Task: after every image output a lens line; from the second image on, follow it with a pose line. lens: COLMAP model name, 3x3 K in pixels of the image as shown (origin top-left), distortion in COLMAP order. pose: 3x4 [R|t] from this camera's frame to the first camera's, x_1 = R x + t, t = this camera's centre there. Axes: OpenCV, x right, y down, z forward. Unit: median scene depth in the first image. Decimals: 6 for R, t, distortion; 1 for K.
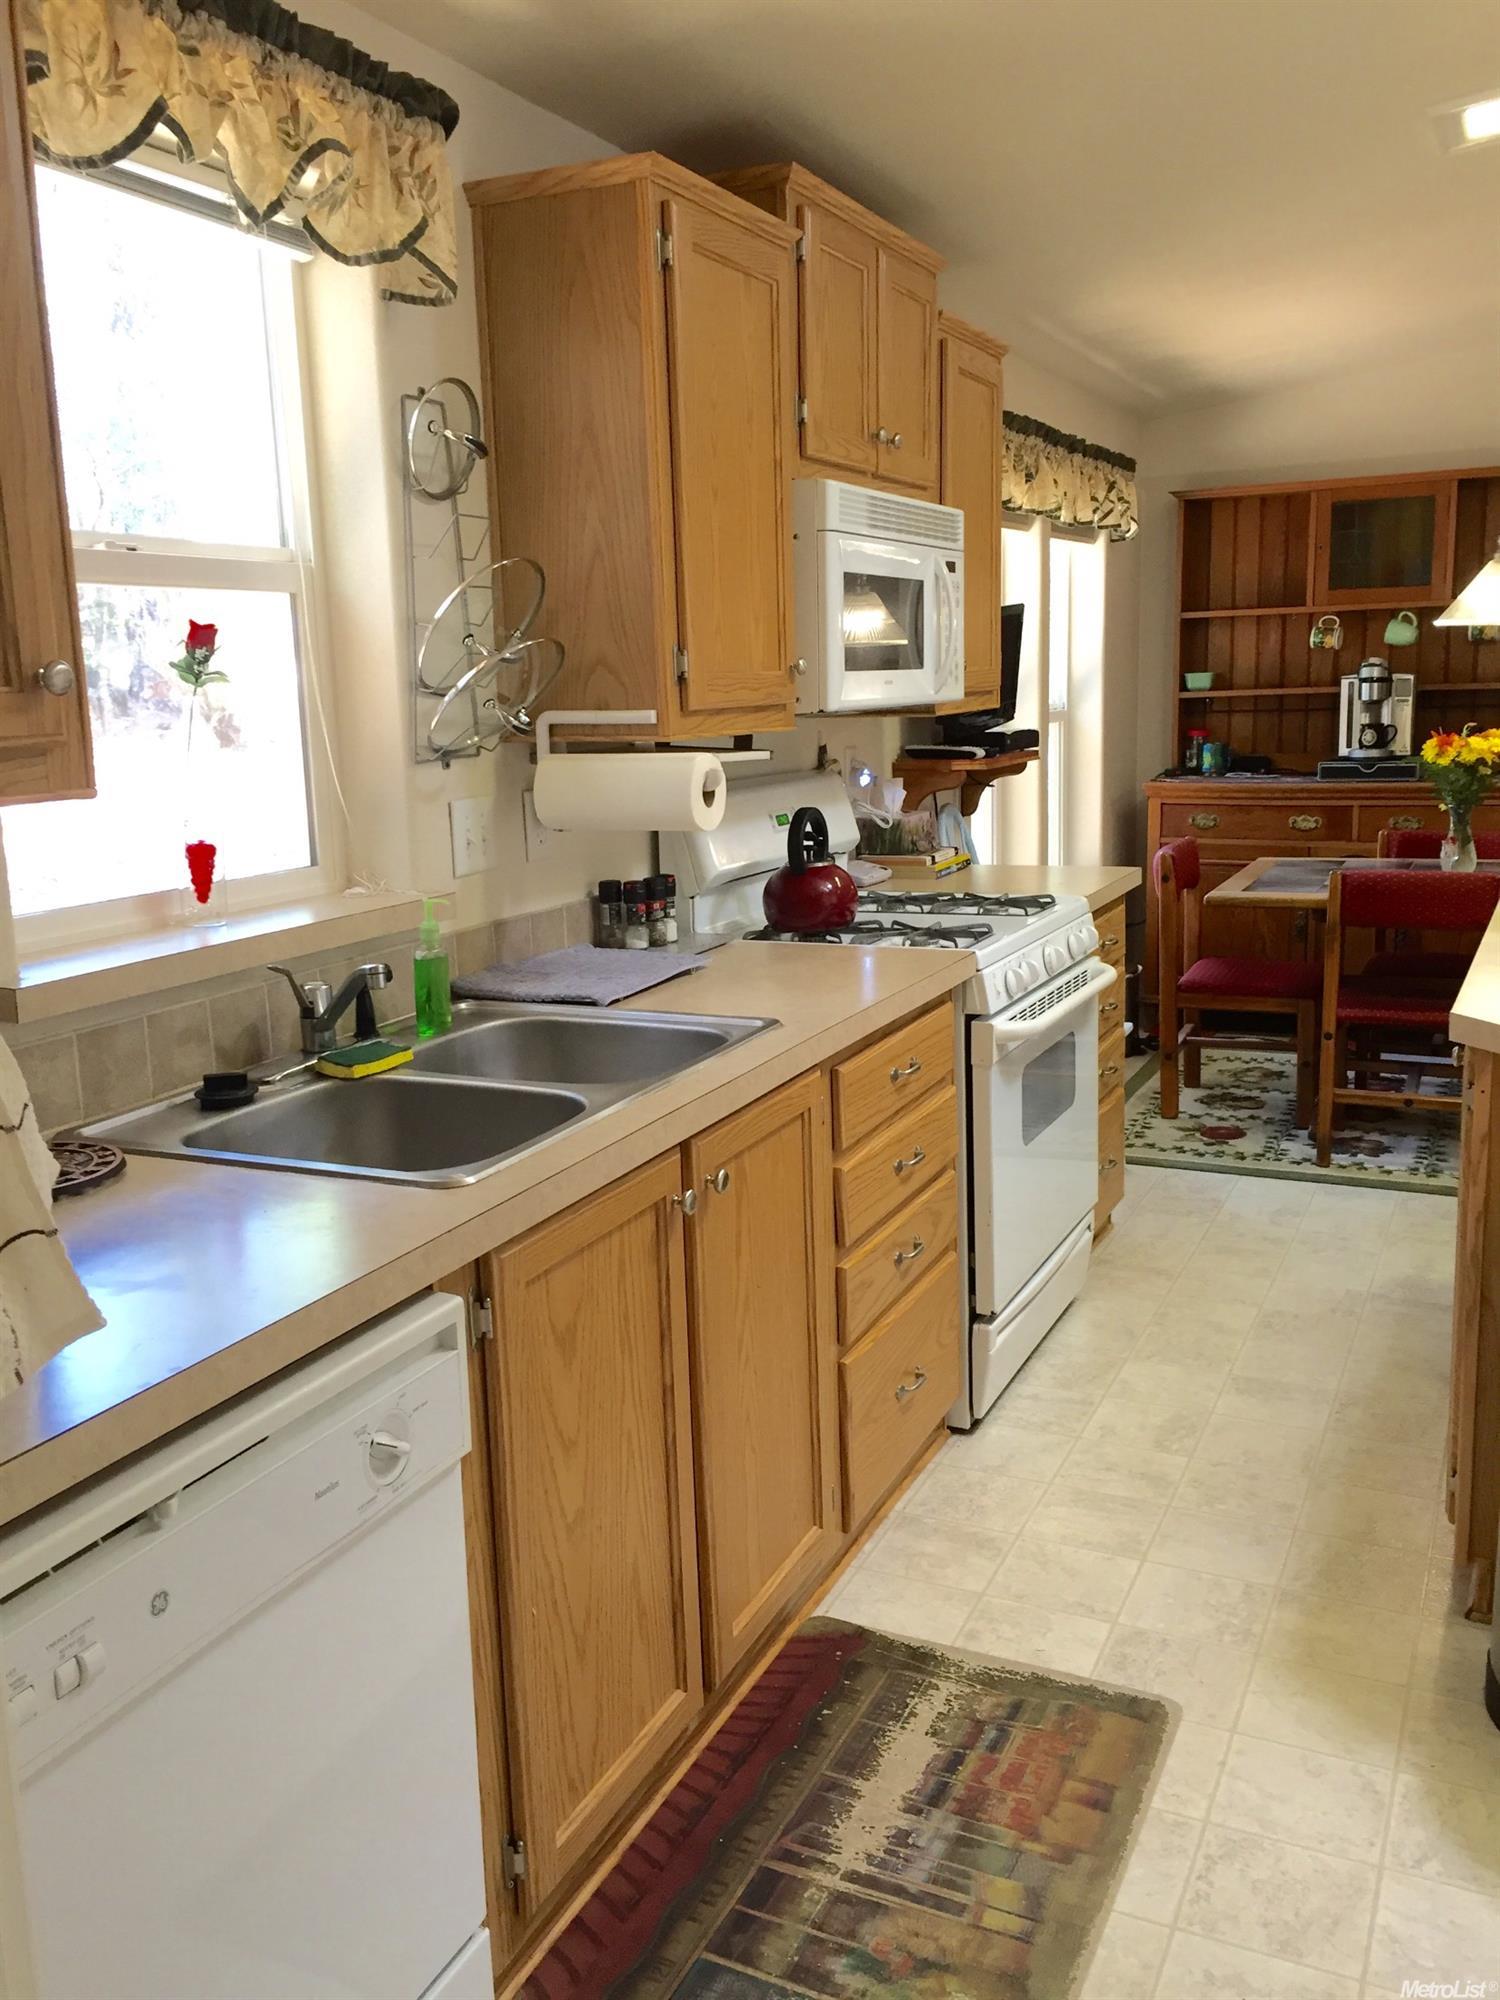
lens RADIAL K [[1708.3, 0, 754.6], [0, 1708.3, 1001.6], [0, 0, 1]] dist [0.057755, -0.074656]
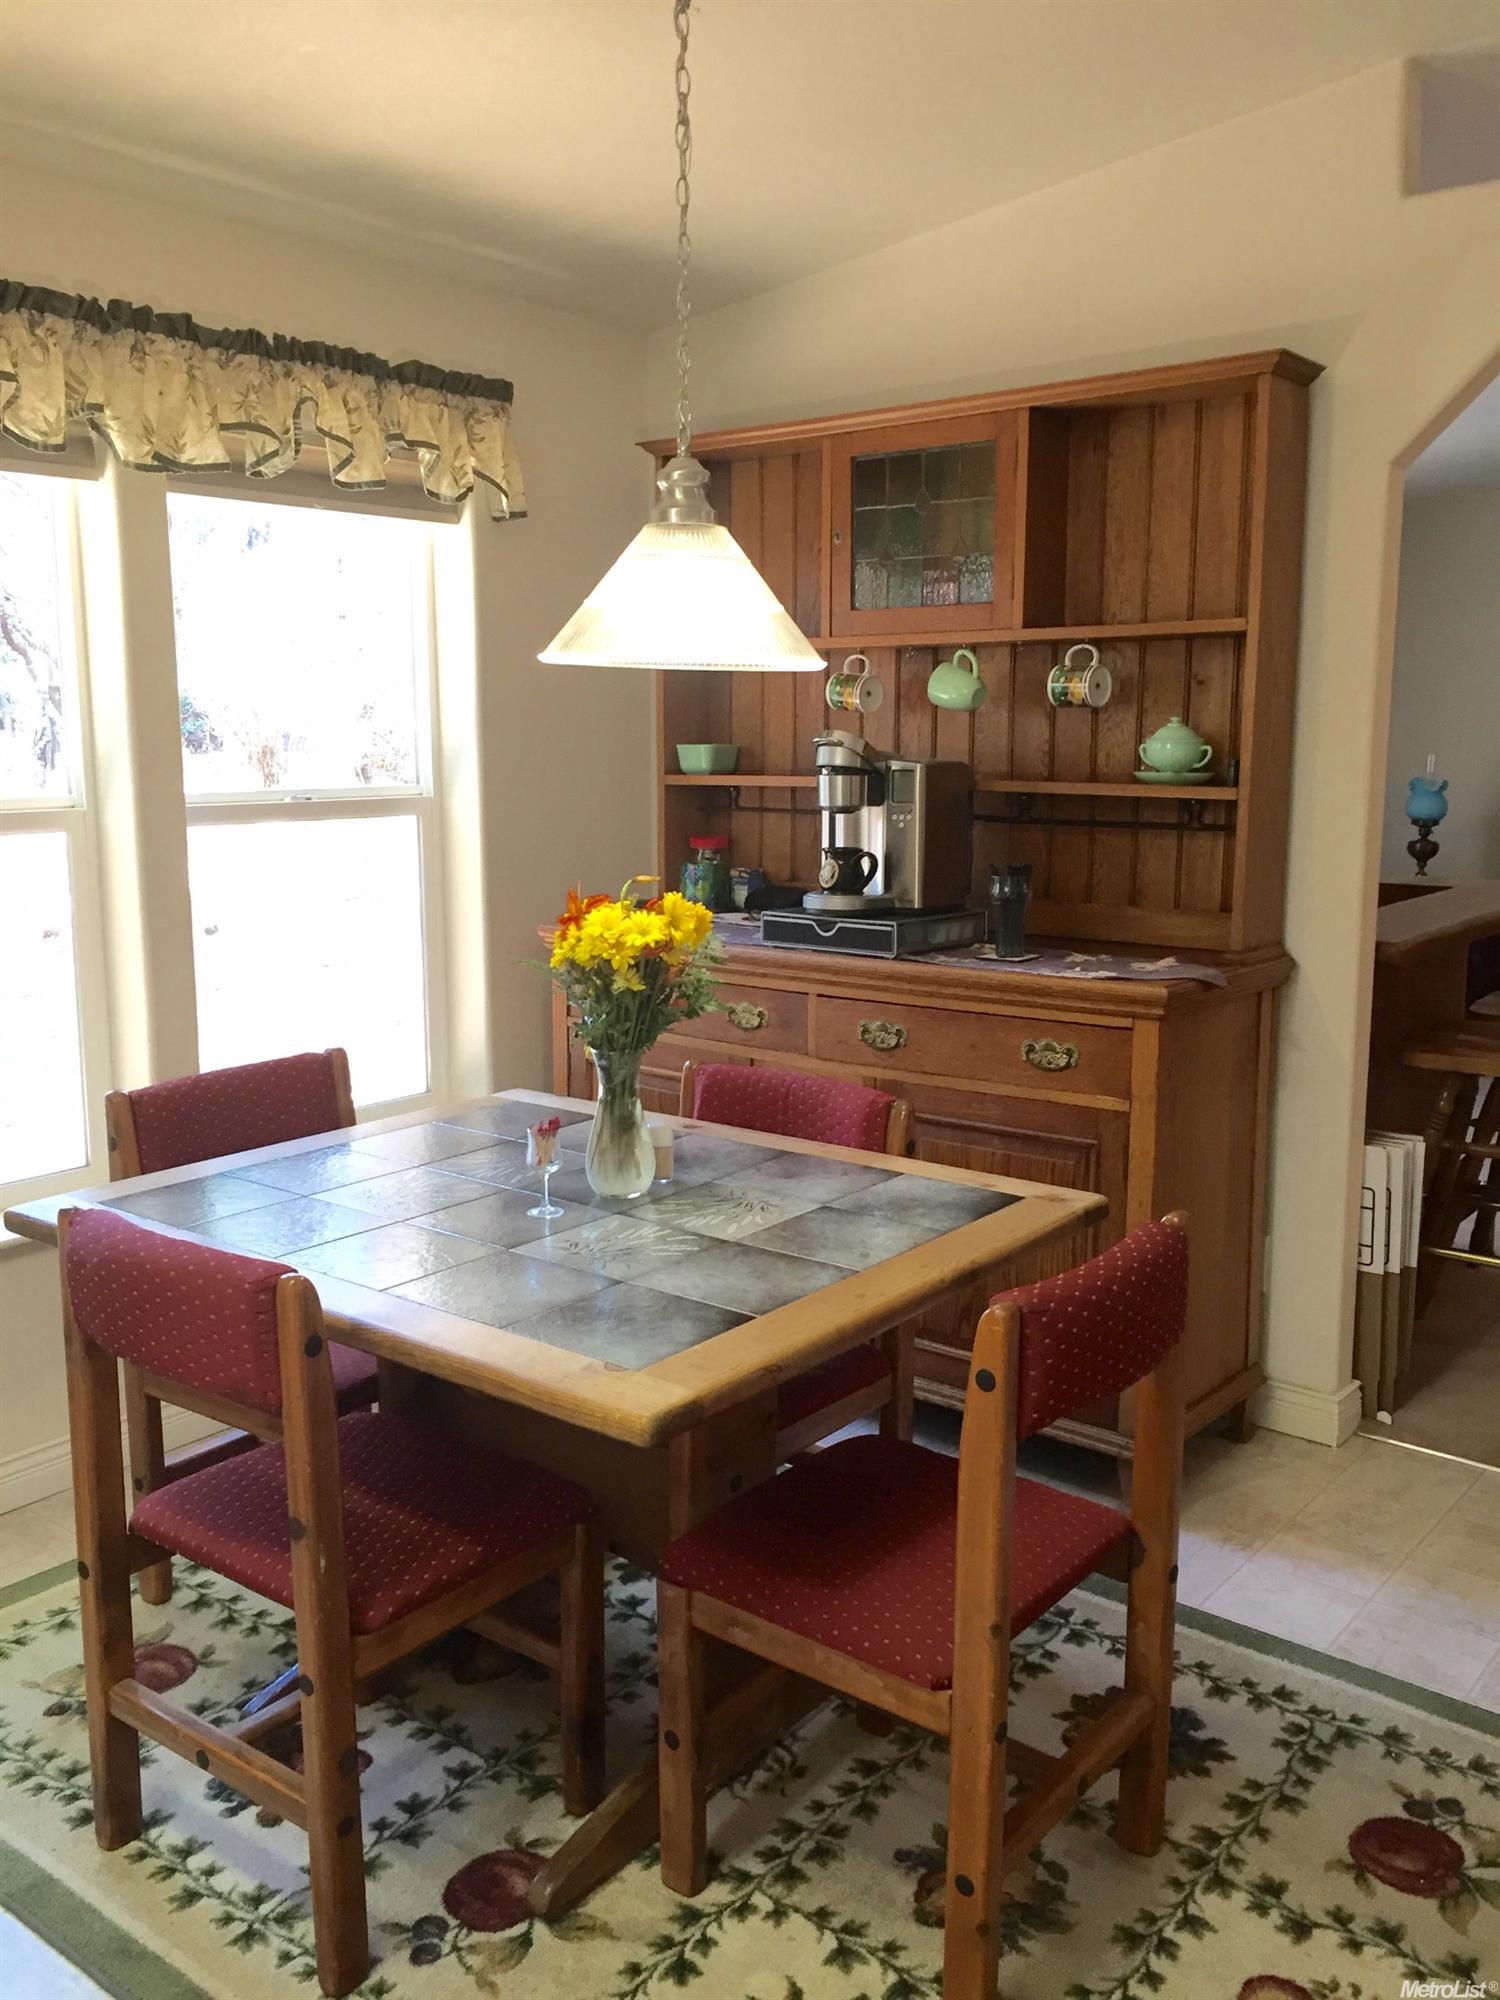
lens RADIAL K [[1708.3, 0, 754.4], [0, 1708.3, 988.0], [0, 0, 1]] dist [0.057755, -0.074656]
pose [[0.973502, 0.062038, -0.220104, 0.455128], [-0.070042, 0.997130, -0.028741, -0.098864], [0.217690, 0.043396, 0.975053, 0.460476]]
